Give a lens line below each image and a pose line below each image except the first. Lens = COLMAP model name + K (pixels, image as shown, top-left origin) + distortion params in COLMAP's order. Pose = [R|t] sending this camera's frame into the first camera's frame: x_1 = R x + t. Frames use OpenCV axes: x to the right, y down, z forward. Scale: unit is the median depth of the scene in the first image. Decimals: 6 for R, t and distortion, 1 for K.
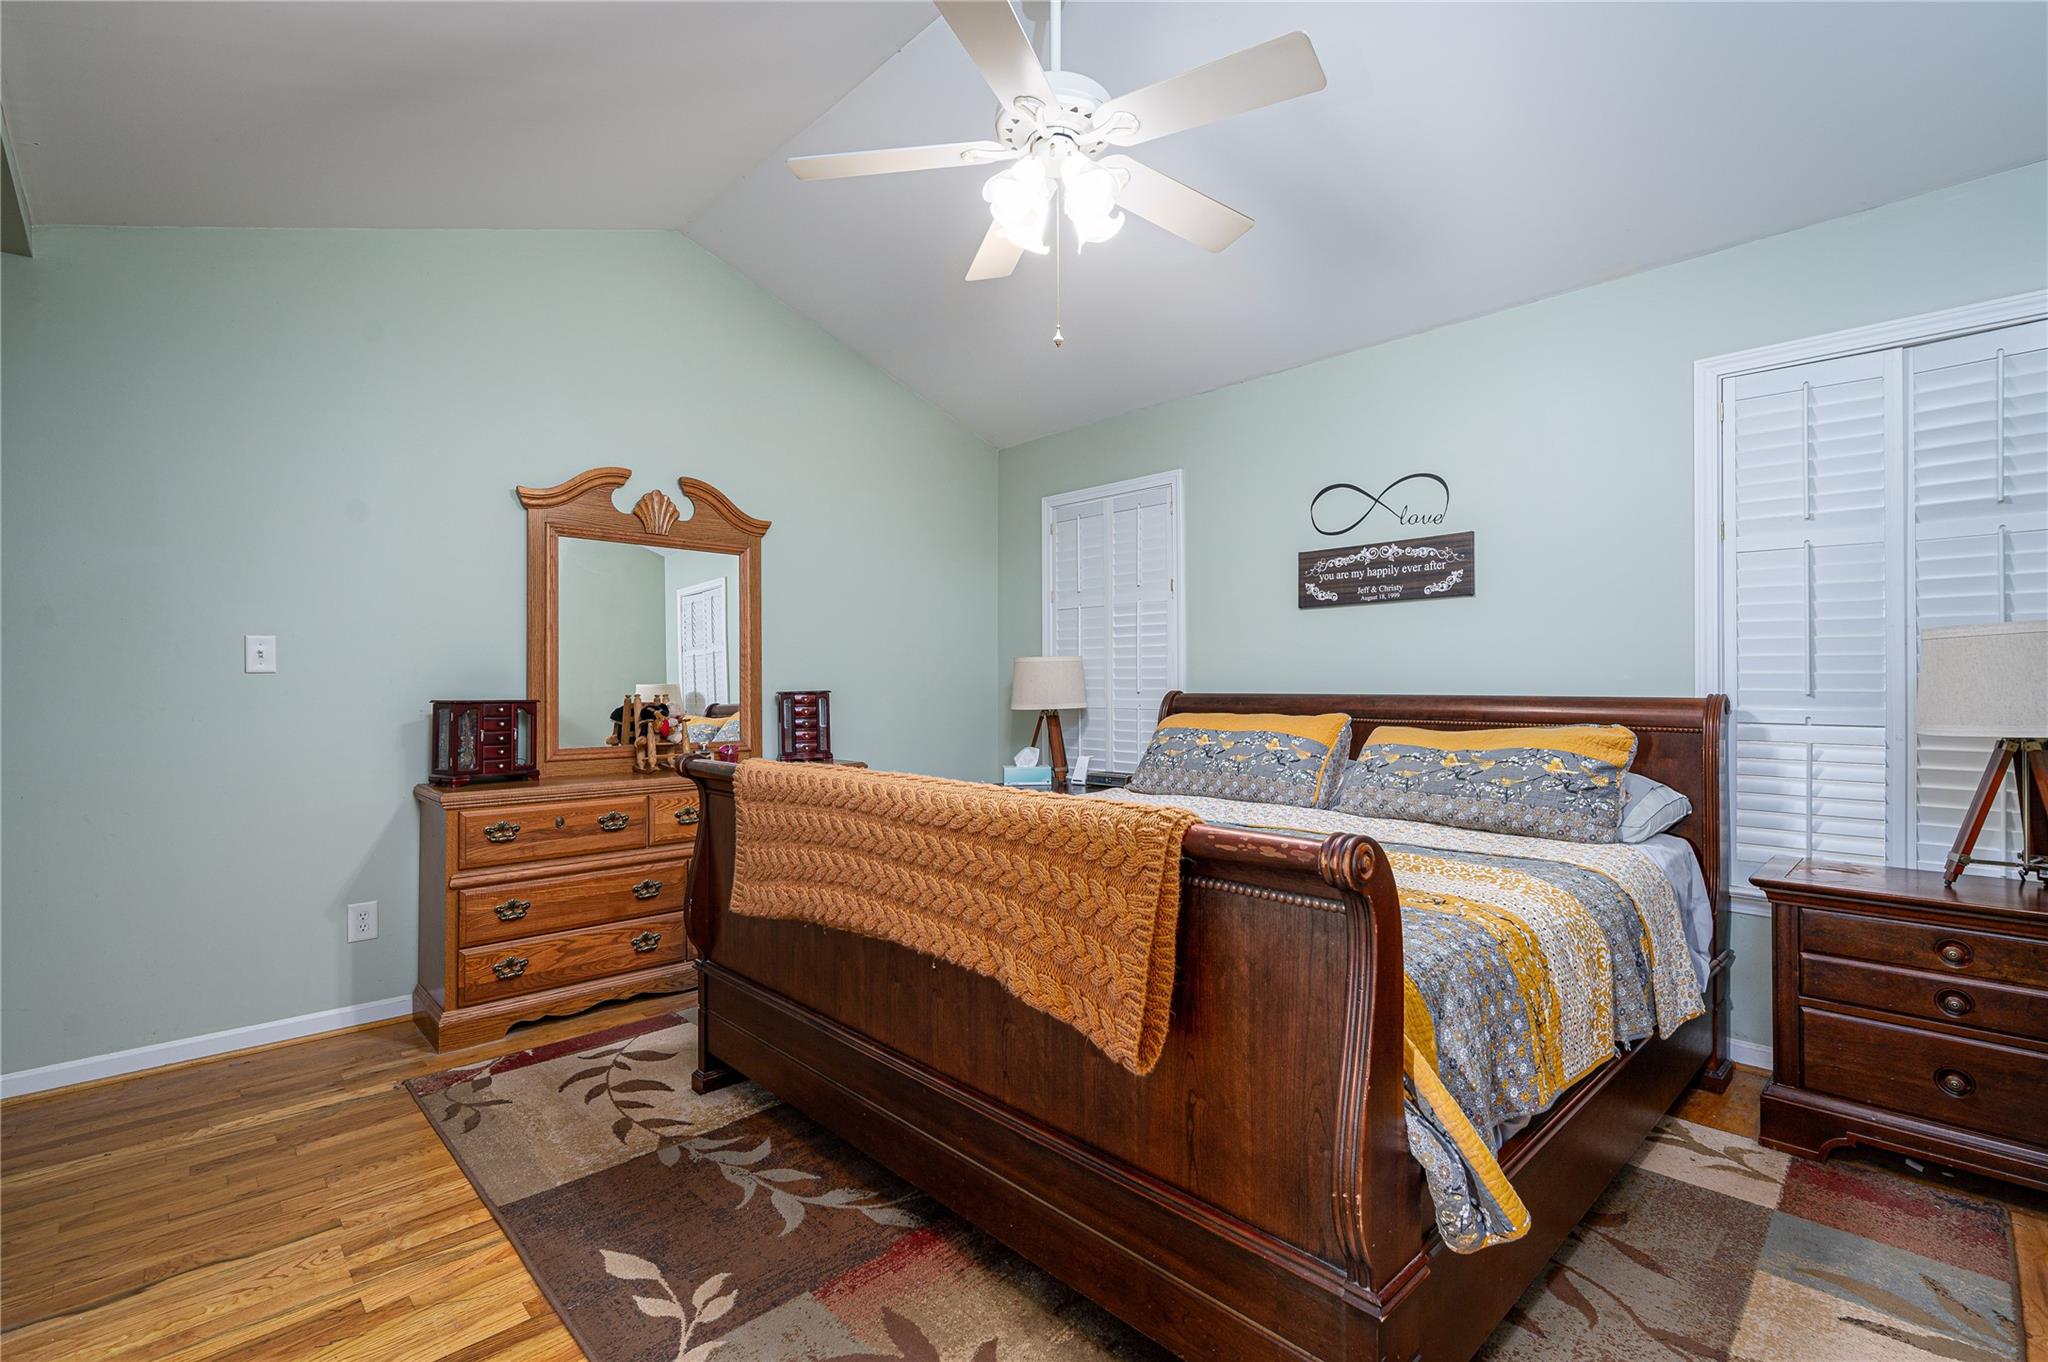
lens RADIAL K [[935.2, 0, 1021.4], [0, 935.2, 682.1], [0, 0, 1]] dist [-0.003236, 0.000616]
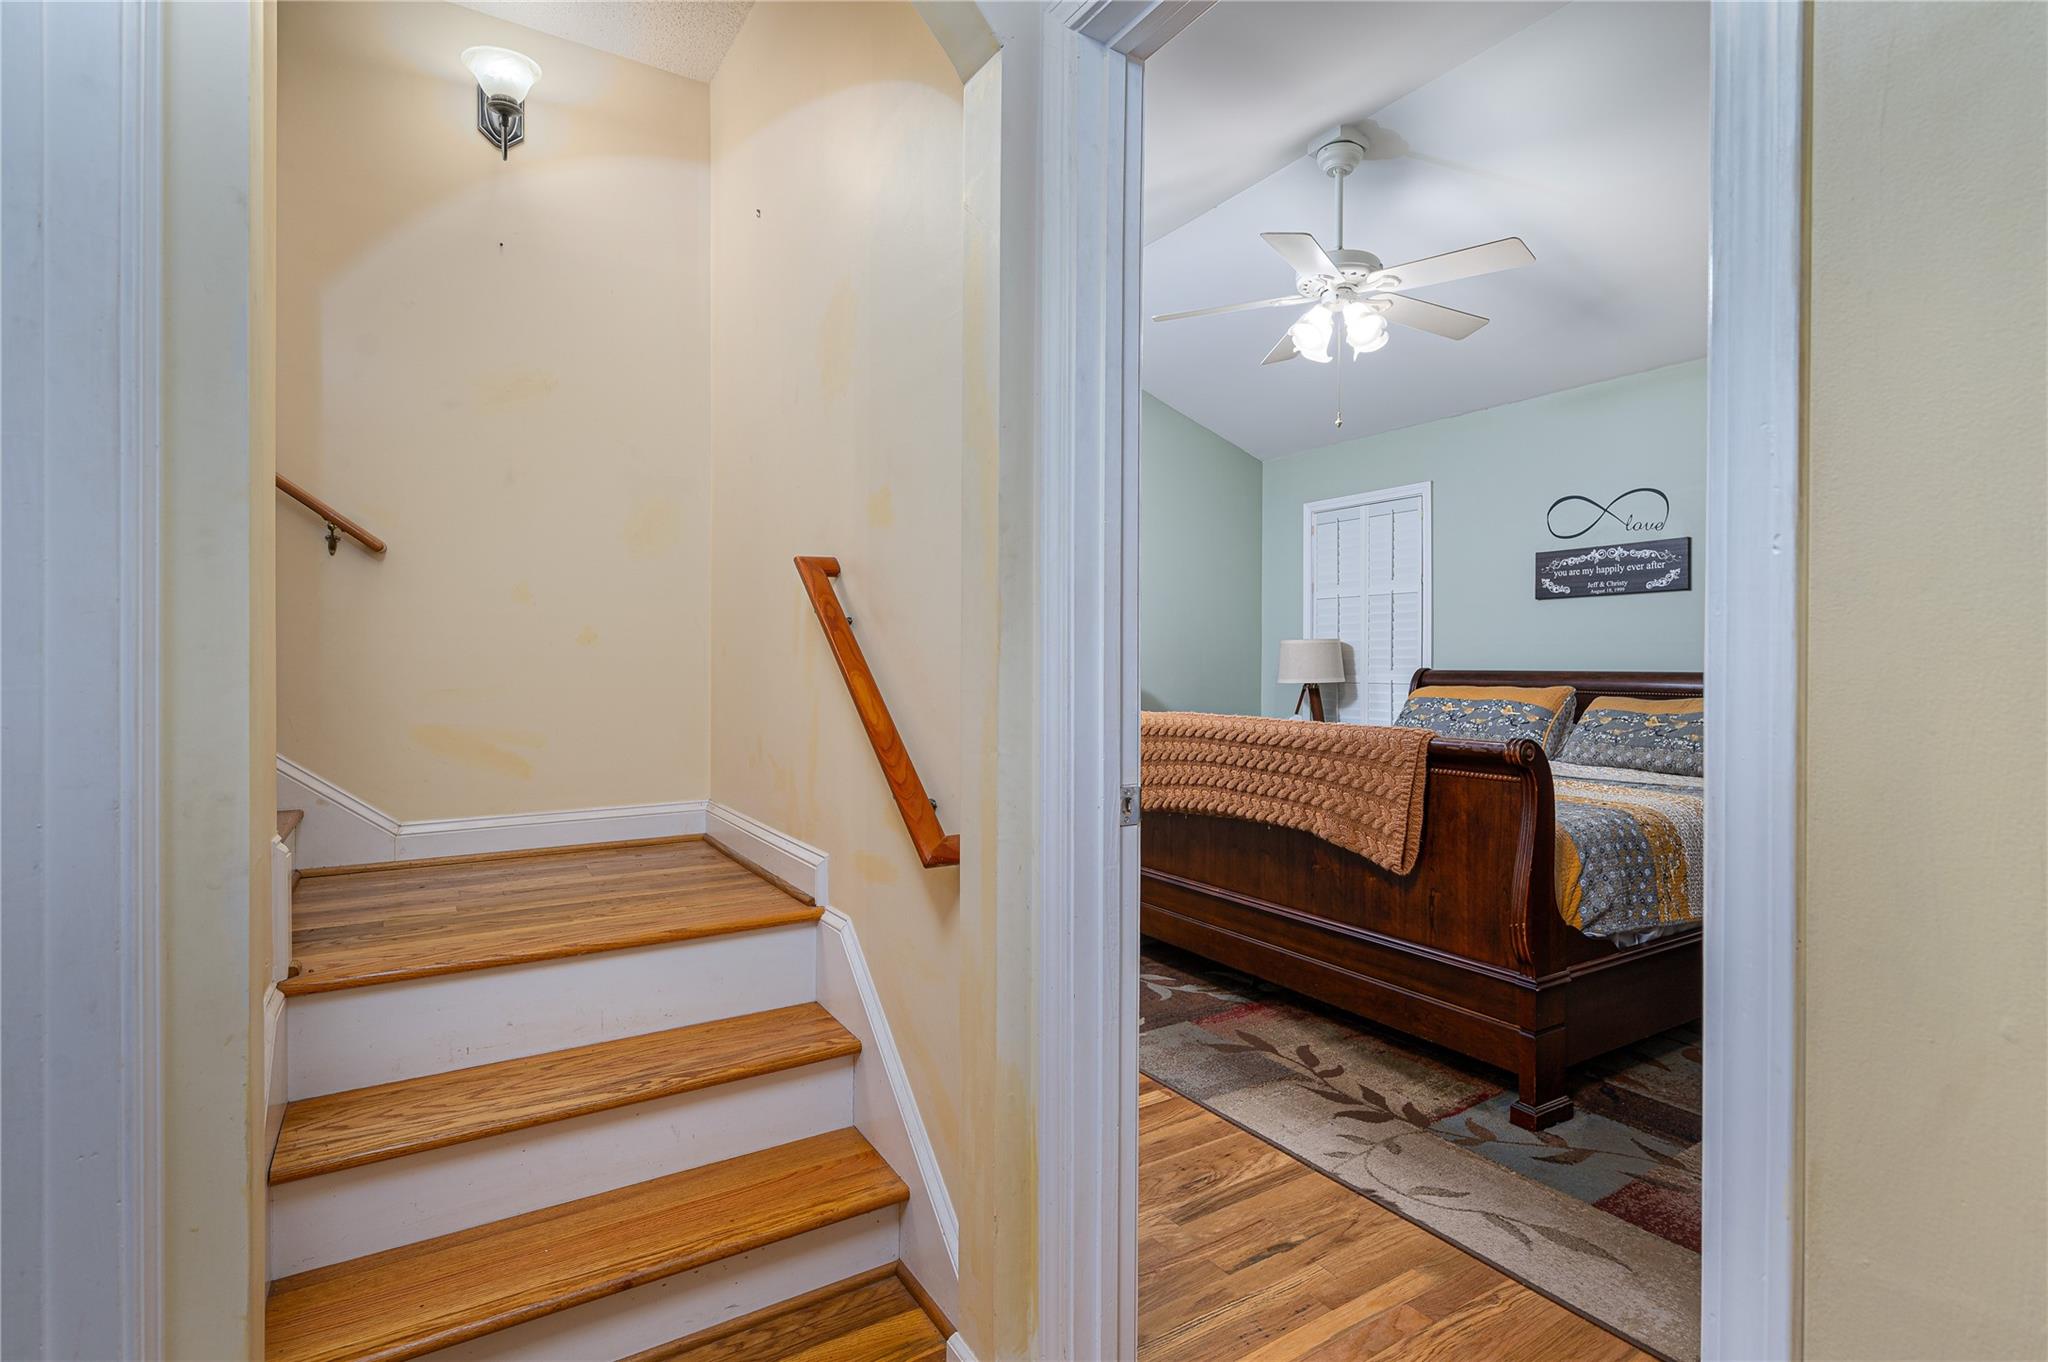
lens RADIAL K [[935.2, 0, 1022.6], [0, 935.2, 660.9], [0, 0, 1]] dist [-0.003236, 0.000616]
pose [[0.970411, 0.004545, -0.241415, -0.068757], [-0.004816, 0.999988, -0.000532, 0.004383], [0.241410, 0.001679, 0.970422, -0.427656]]
